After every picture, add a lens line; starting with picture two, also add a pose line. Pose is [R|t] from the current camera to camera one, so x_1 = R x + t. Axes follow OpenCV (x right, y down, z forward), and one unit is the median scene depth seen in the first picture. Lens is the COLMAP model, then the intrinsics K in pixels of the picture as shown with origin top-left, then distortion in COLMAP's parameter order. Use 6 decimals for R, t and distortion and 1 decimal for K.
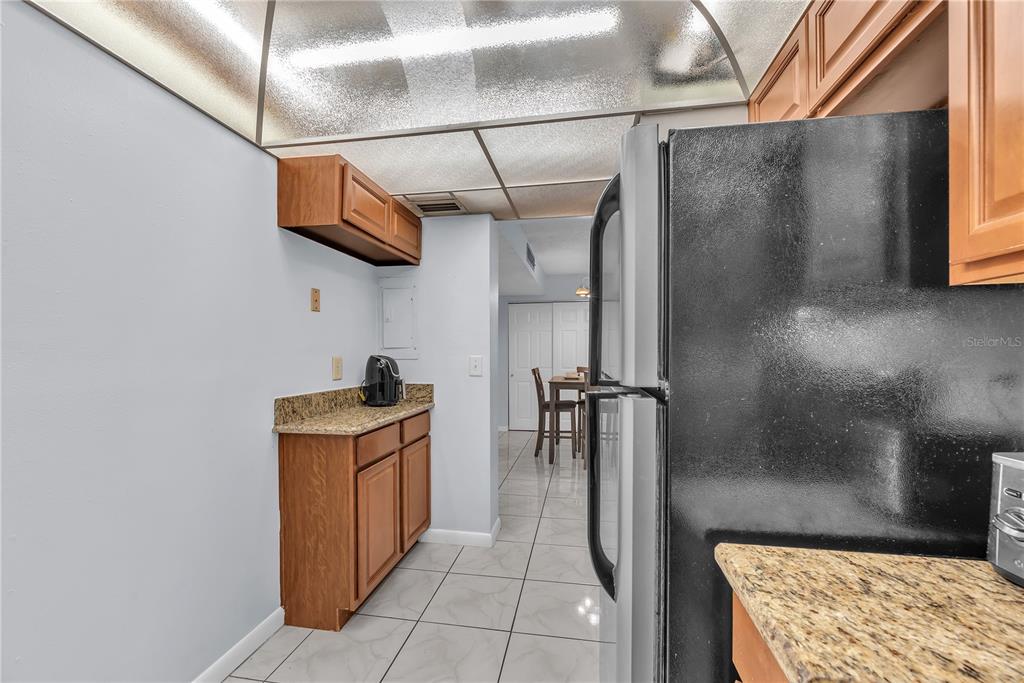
lens RADIAL K [[420.0, 0, 509.1], [0, 420.0, 354.5], [0, 0, 1]] dist [0.003024, -0.001245]
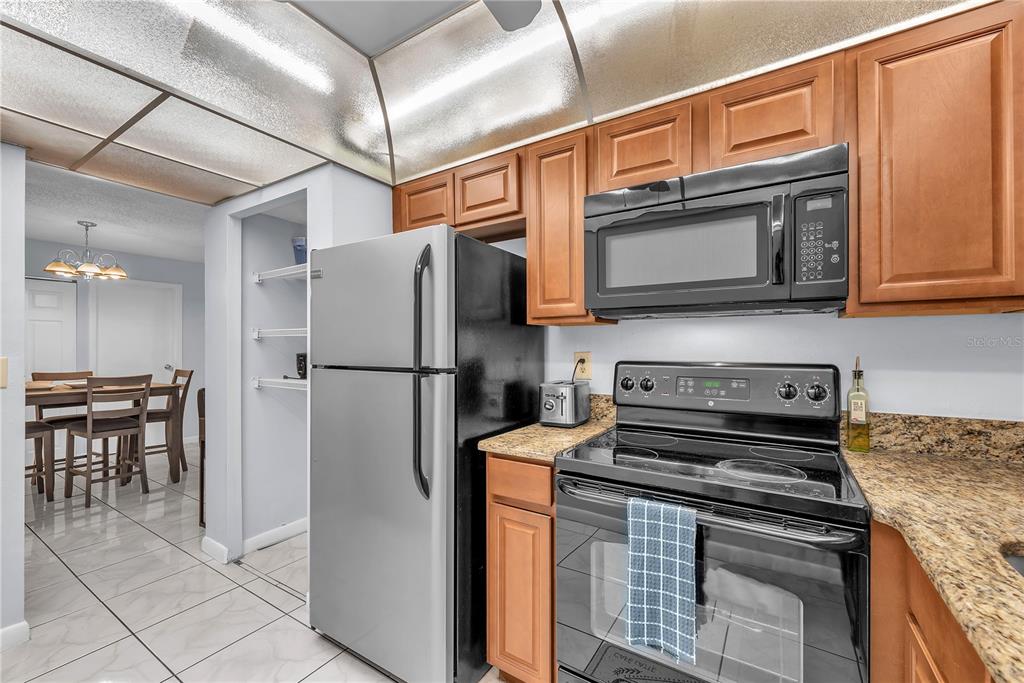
lens RADIAL K [[420.0, 0, 511.3], [0, 420.0, 342.9], [0, 0, 1]] dist [0.003024, -0.001245]
pose [[0.382203, 0.012038, 0.924000, -0.655691], [0.010945, 0.999786, -0.017553, 0.000693], [-0.924014, 0.016822, 0.381990, 0.025474]]
